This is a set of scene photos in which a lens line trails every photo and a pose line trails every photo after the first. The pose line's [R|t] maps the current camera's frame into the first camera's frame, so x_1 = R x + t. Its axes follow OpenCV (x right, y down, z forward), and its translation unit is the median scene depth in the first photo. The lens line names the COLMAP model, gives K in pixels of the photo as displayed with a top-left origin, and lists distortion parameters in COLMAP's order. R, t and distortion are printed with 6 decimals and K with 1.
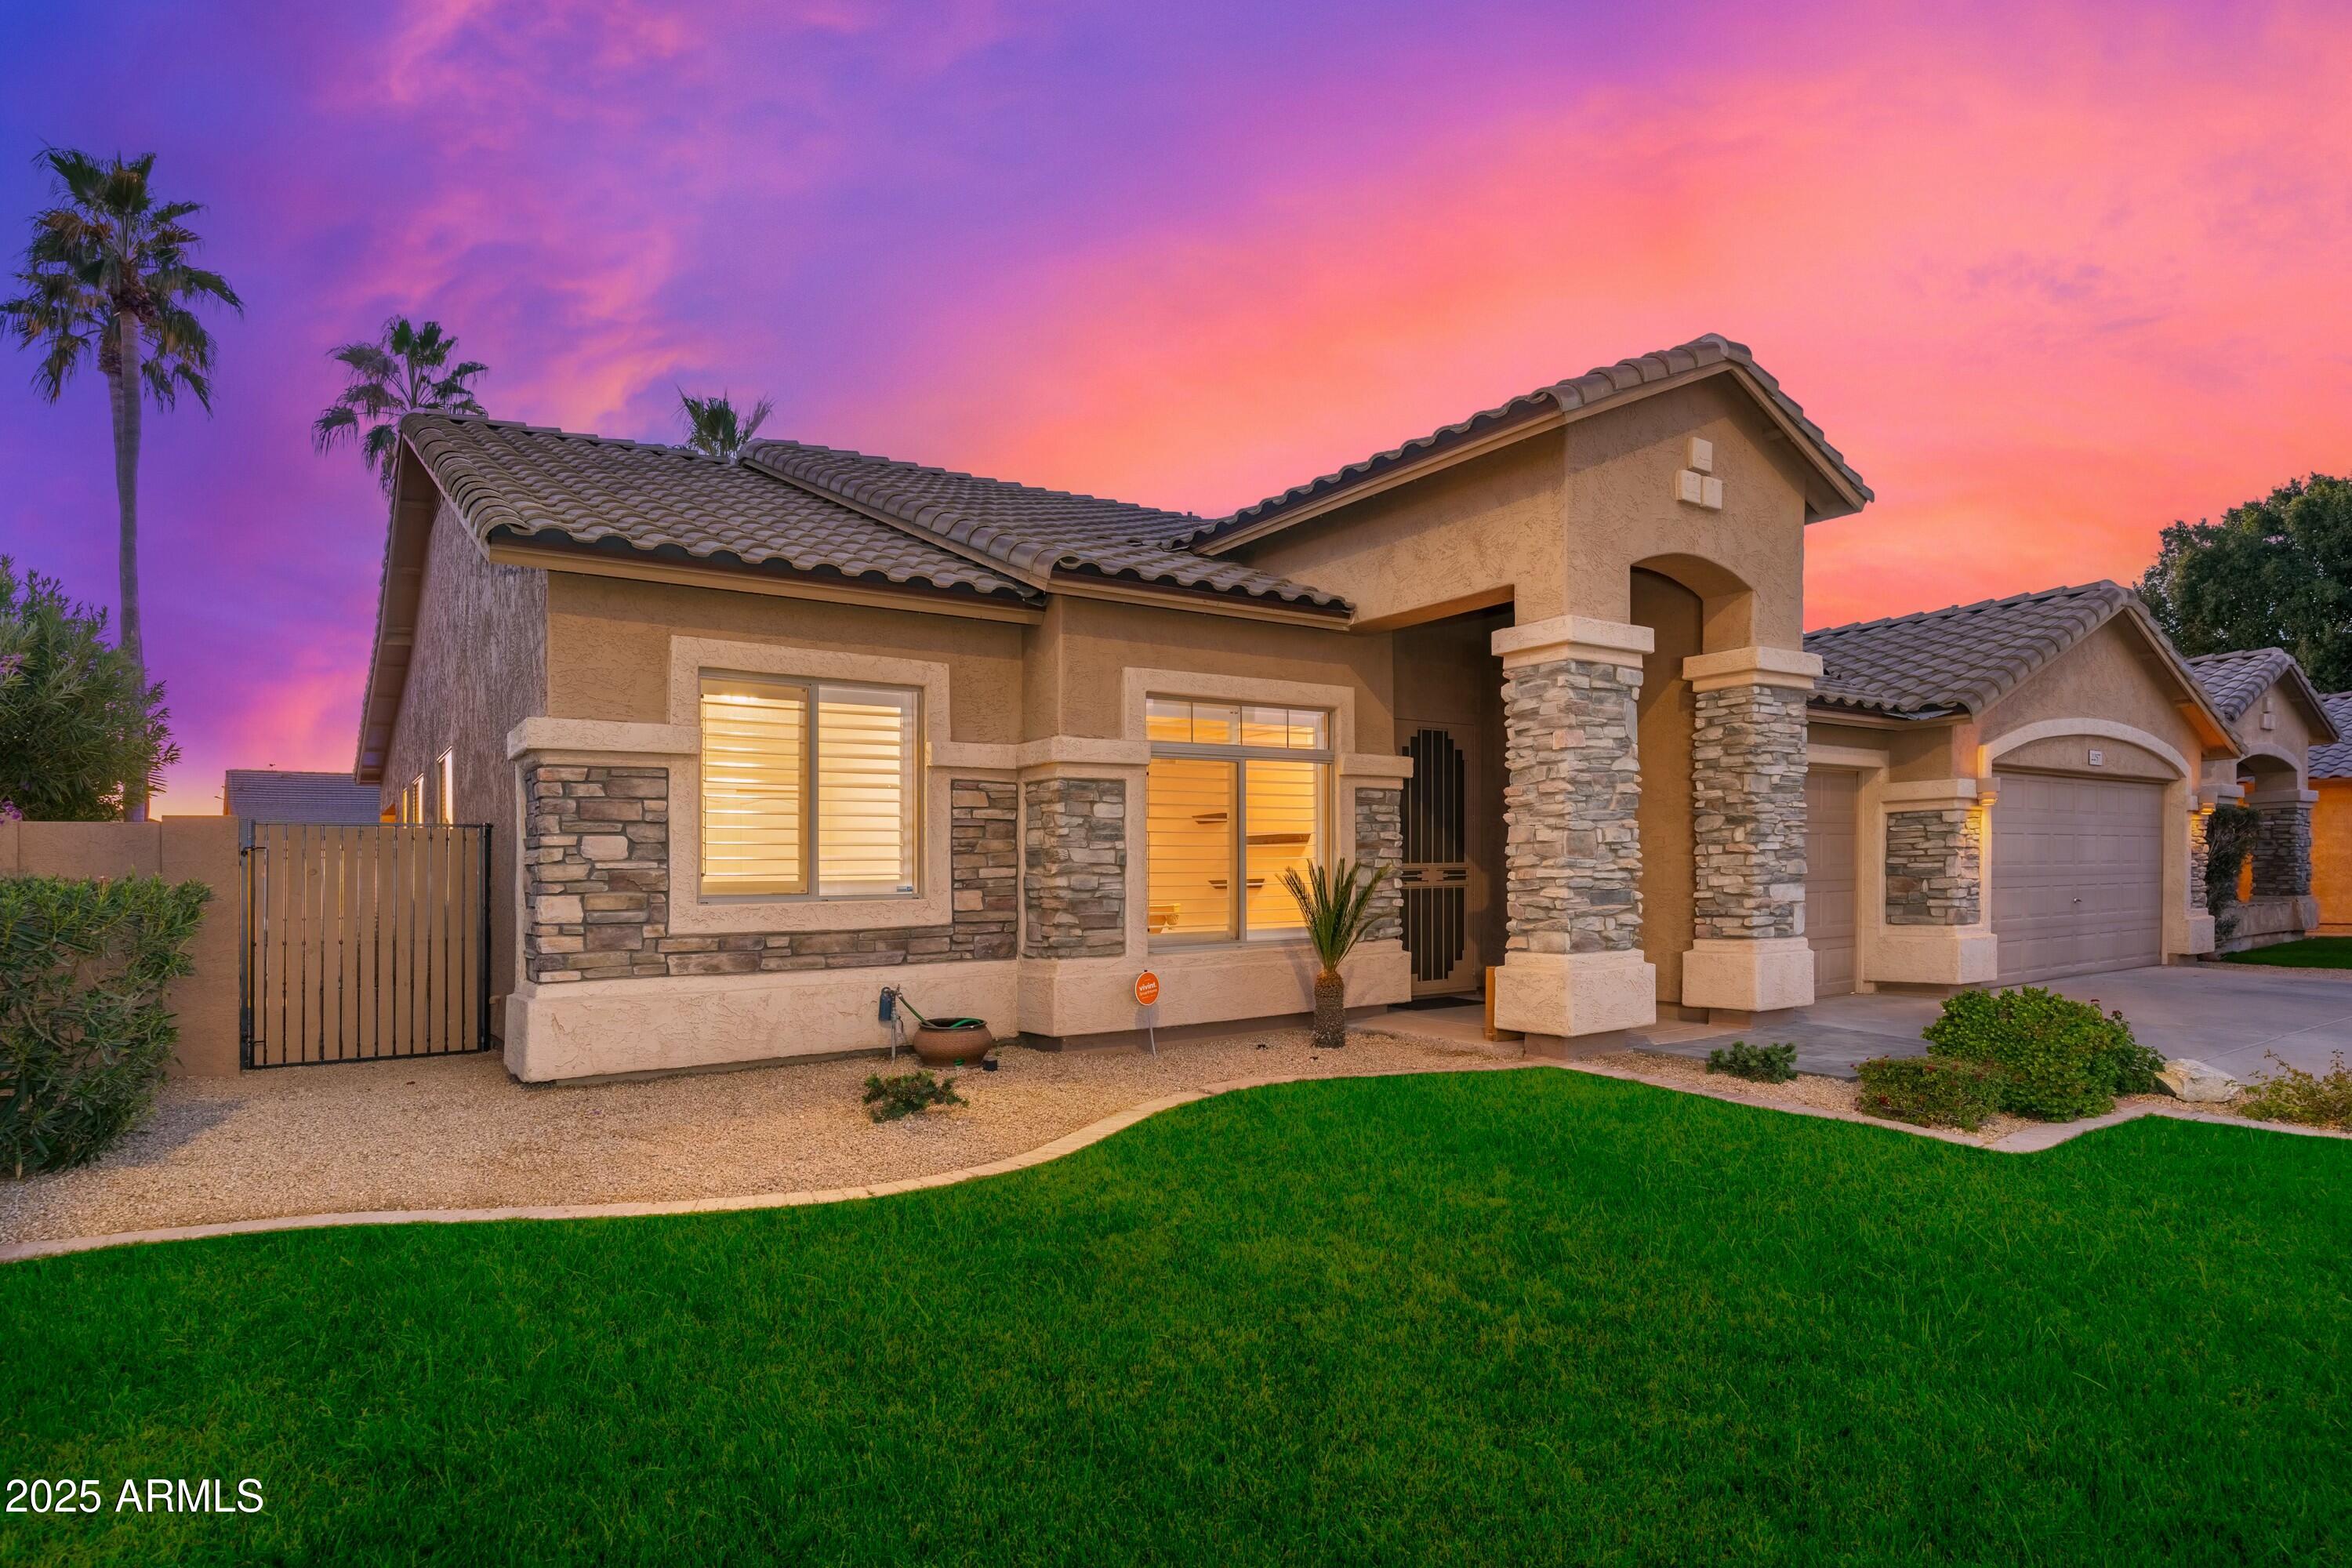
lens RADIAL K [[1212.0, 0, 1177.9], [0, 1212.0, 871.0], [0, 0, 1]] dist [-0.006528, -0.000618]
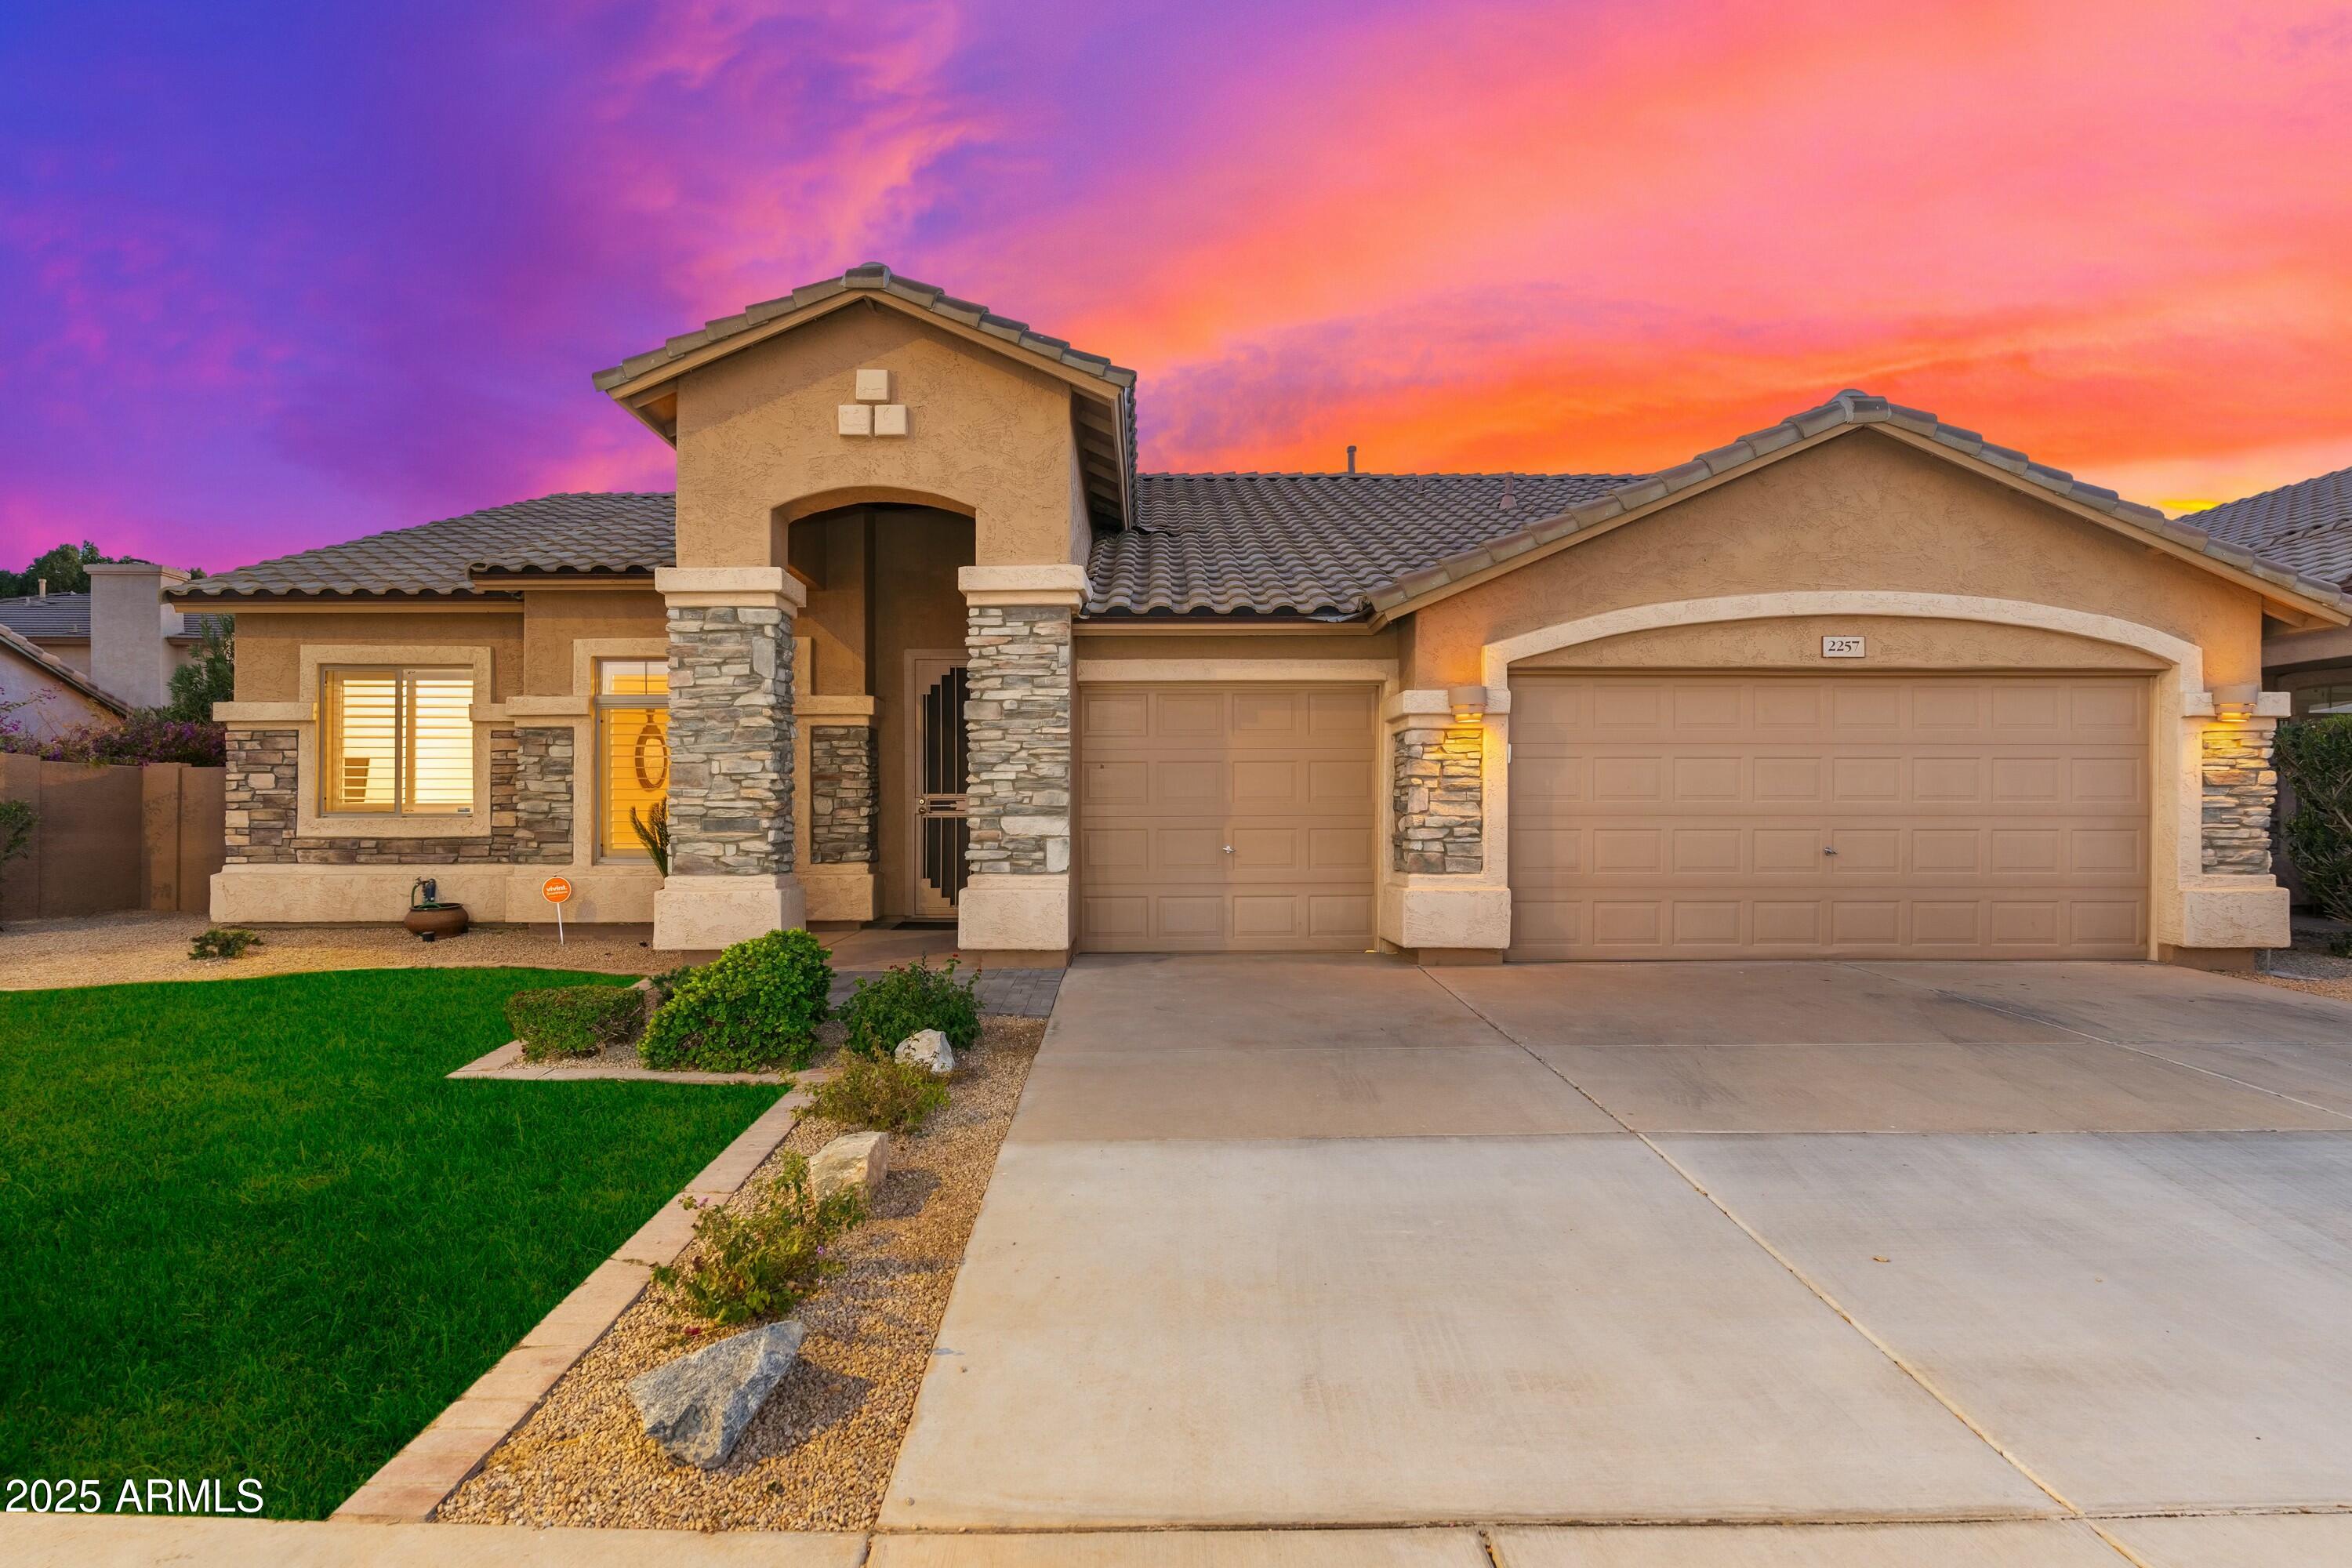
lens RADIAL K [[1144.4, 0, 1252.6], [0, 1144.4, 792.1], [0, 0, 1]] dist [-0.000129, 0.000440]
pose [[0.830535, 0.002296, -0.556962, 1.259124], [-0.008170, 0.999934, -0.008061, -0.002666], [0.556906, 0.011245, 0.830499, 0.406252]]
